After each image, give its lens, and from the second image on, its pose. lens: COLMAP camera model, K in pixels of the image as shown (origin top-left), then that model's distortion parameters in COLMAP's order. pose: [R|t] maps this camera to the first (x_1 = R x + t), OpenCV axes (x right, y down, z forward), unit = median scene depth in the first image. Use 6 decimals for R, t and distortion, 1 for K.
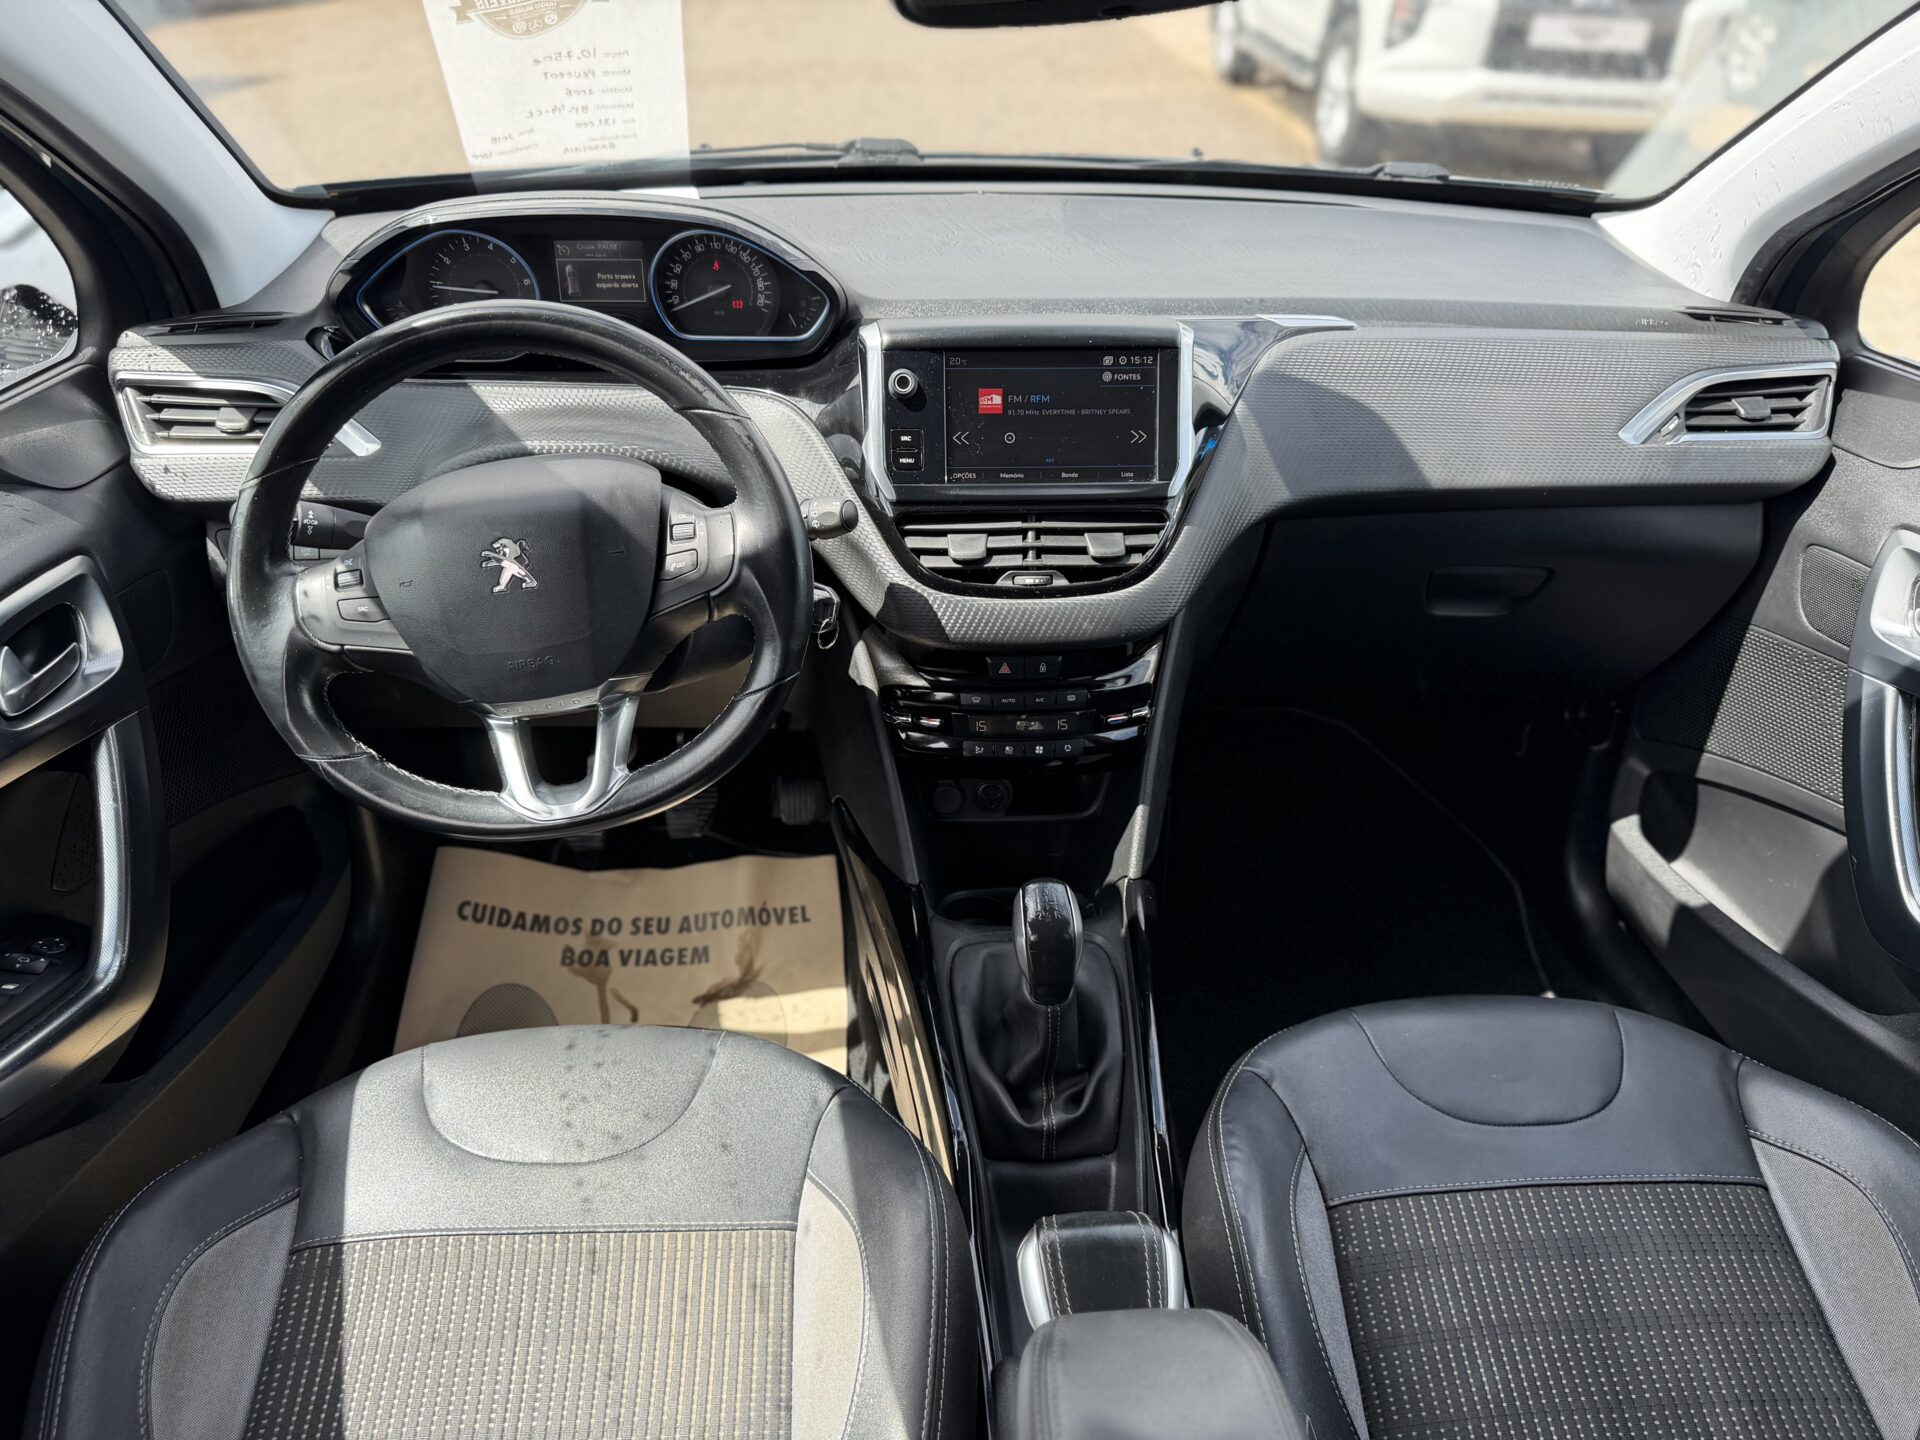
lens RADIAL K [[1358.8, 0, 960.0], [0, 1358.8, 720.0], [0, 0, 1]] dist [0.042575, -0.099644]
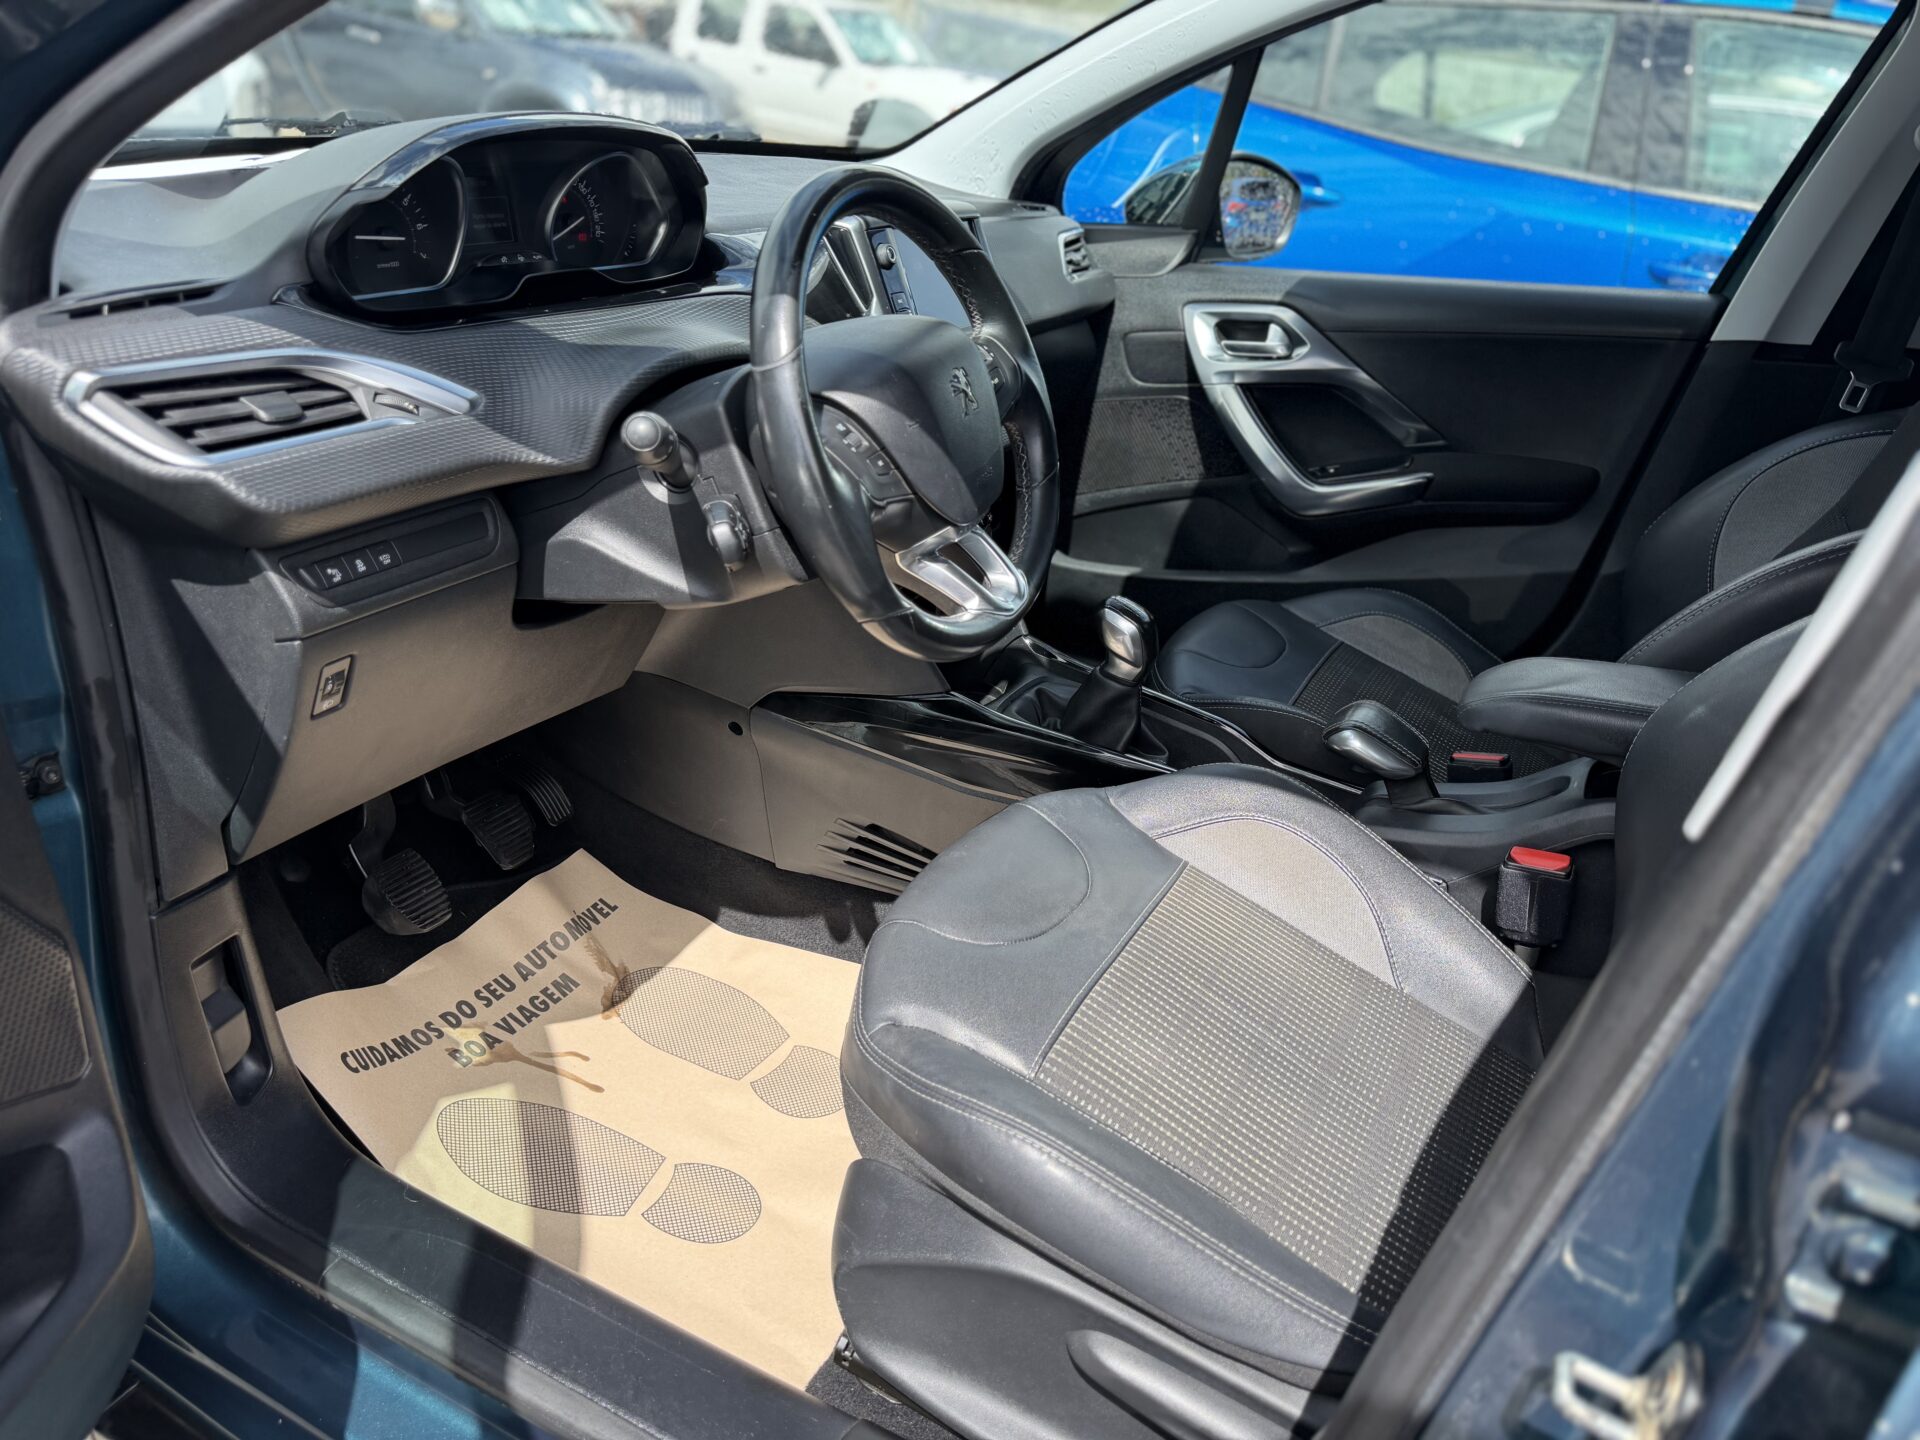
lens RADIAL K [[1358.8, 0, 960.0], [0, 1358.8, 720.0], [0, 0, 1]] dist [0.042575, -0.099644]
pose [[0.529108, -0.345131, 0.775196, -0.698252], [0.390452, 0.910115, 0.138697, -0.011621], [-0.753387, 0.229292, 0.616307, 0.199897]]
